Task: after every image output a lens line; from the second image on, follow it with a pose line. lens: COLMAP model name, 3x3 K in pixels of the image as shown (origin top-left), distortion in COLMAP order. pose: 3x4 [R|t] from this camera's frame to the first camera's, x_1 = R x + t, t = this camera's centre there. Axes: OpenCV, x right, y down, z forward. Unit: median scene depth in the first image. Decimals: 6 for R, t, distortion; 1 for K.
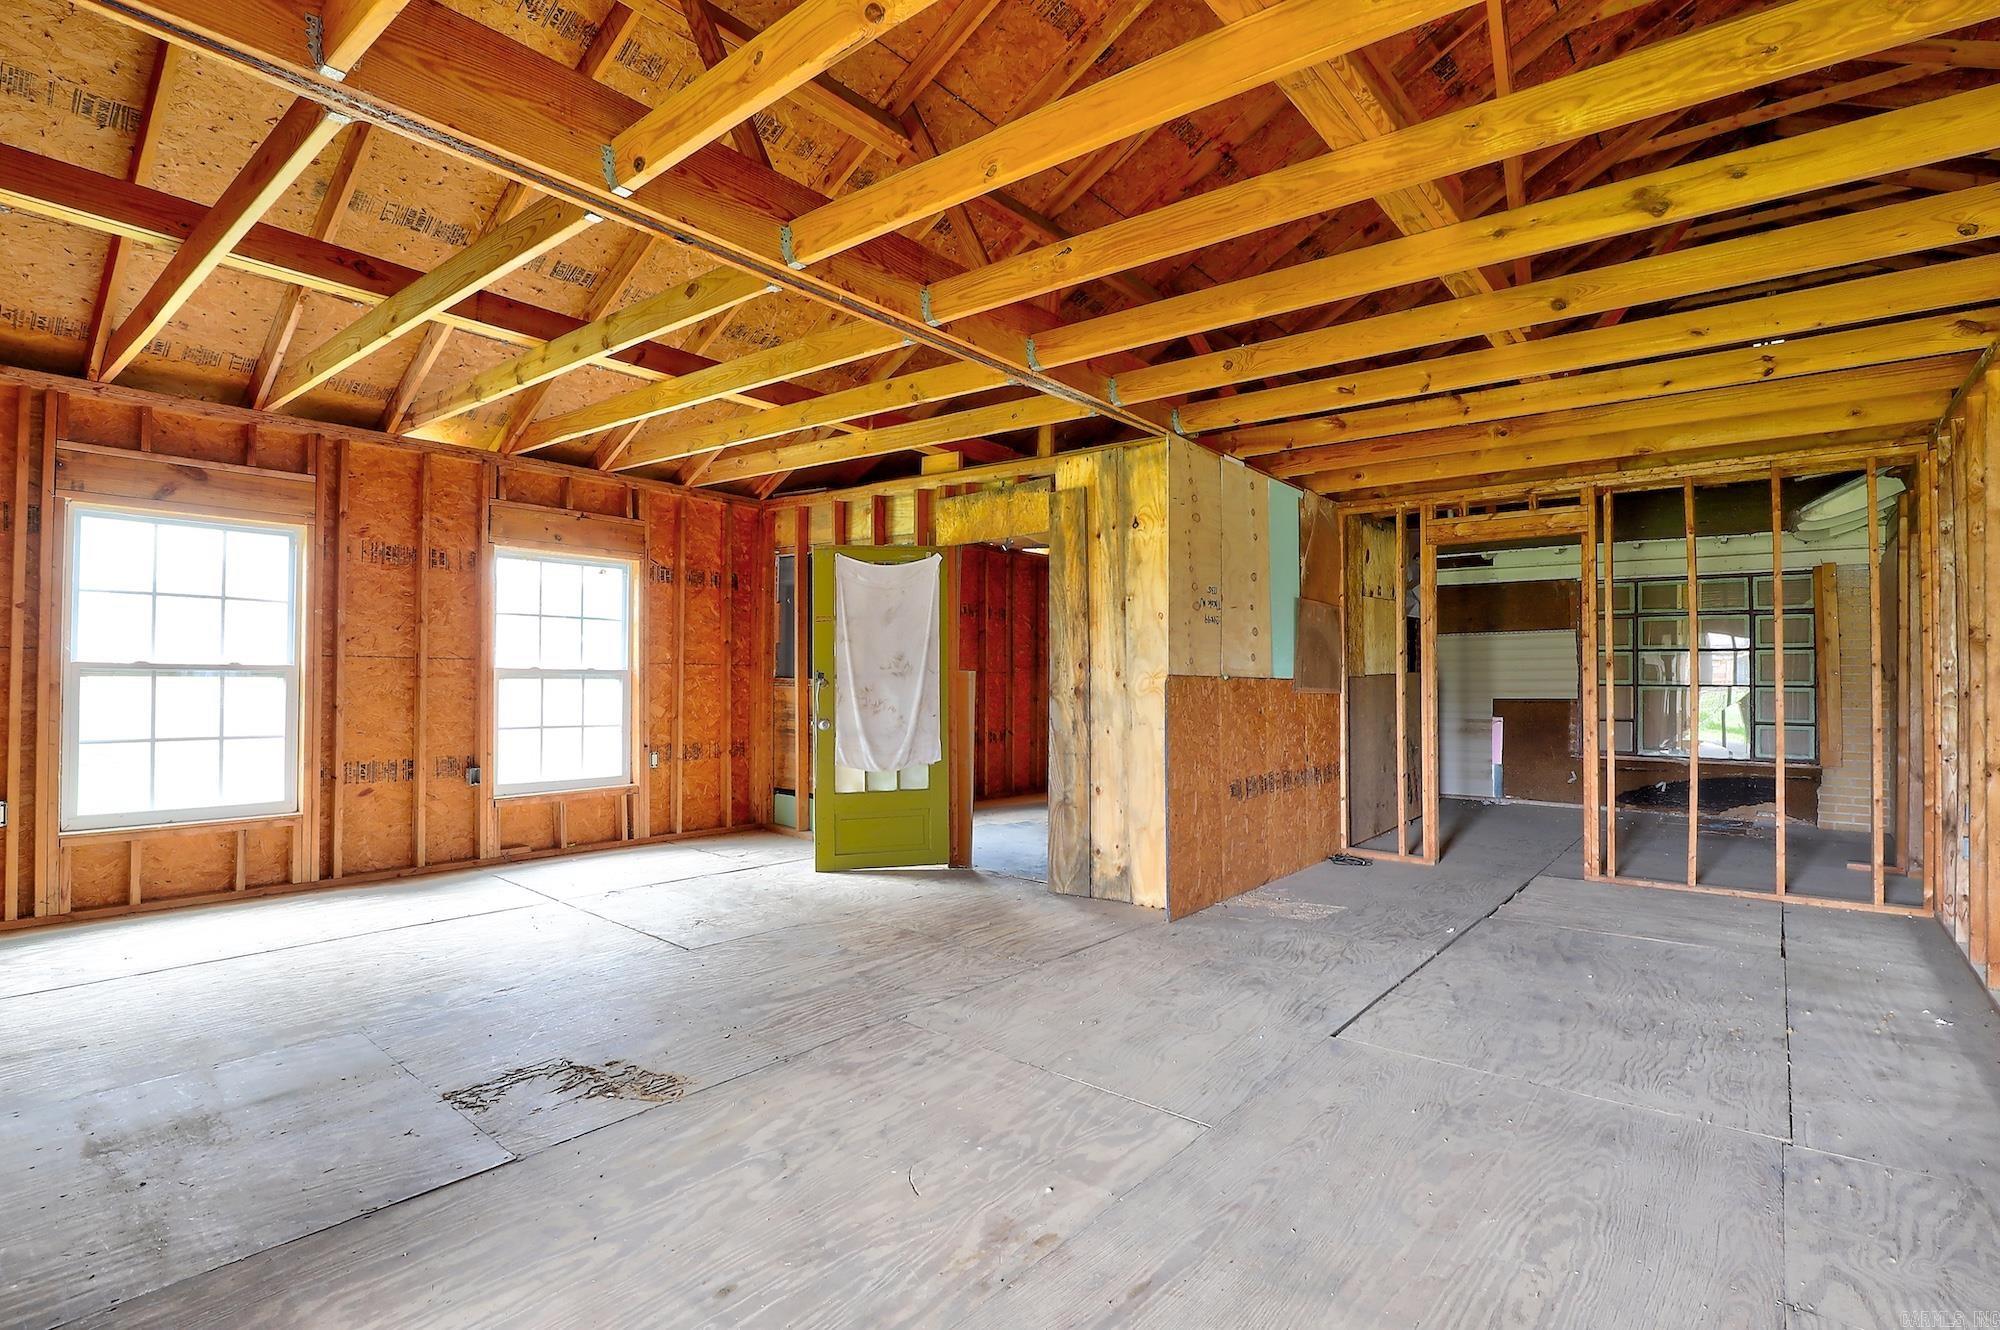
lens RADIAL K [[951.7, 0, 1006.2], [0, 951.7, 666.6], [0, 0, 1]] dist [-0.000606, -0.000064]
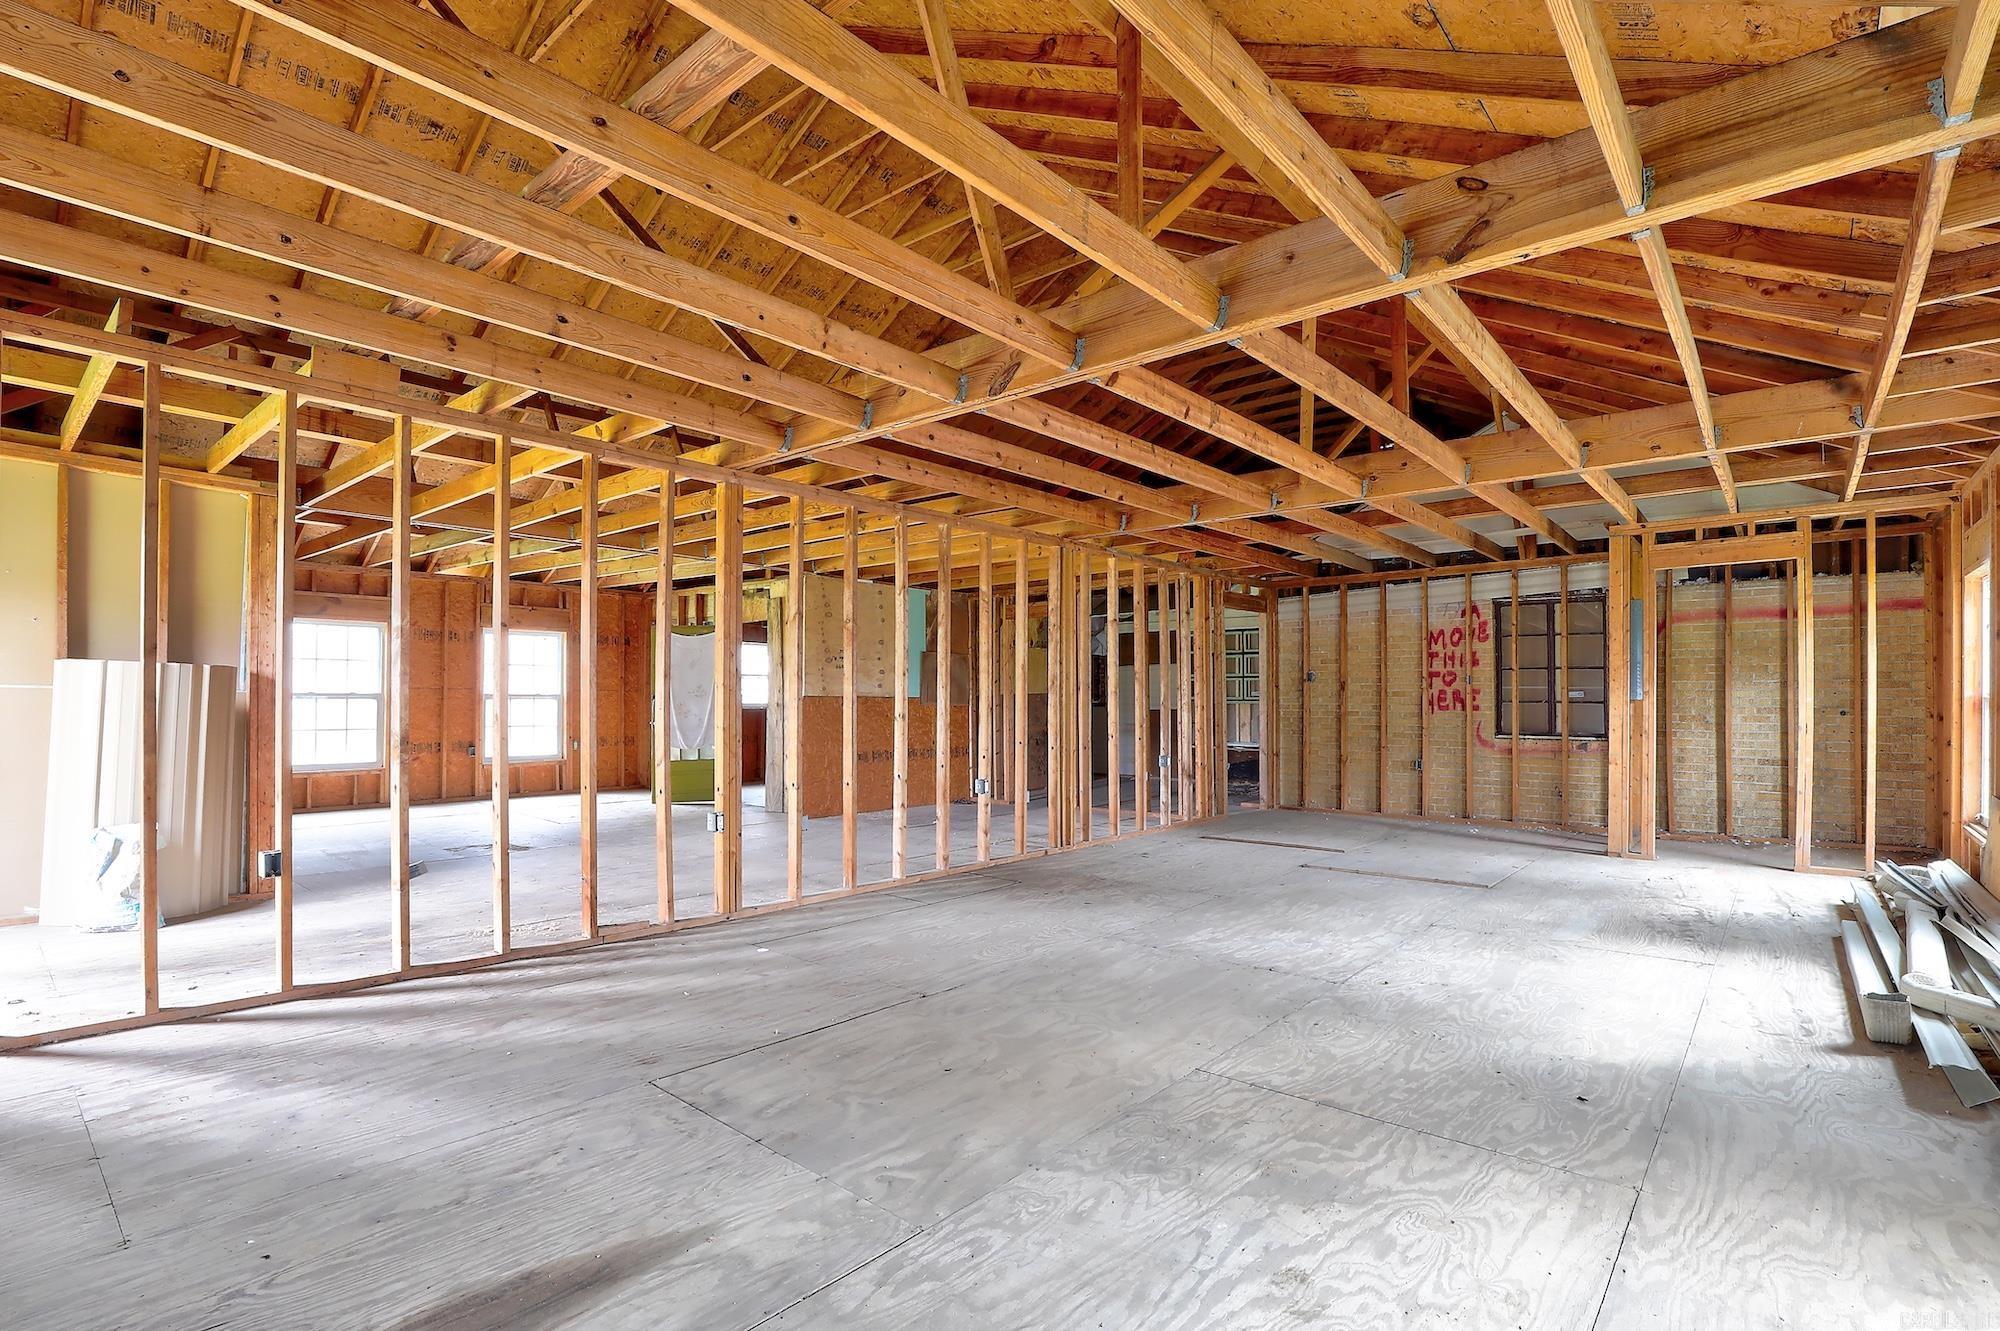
lens RADIAL K [[951.7, 0, 994.3], [0, 951.7, 670.3], [0, 0, 1]] dist [-0.000606, -0.000064]
pose [[0.998442, -0.007120, -0.055350, 0.574314], [0.006381, 0.999888, -0.013516, -0.013115], [0.055440, 0.013142, 0.998376, -0.818478]]
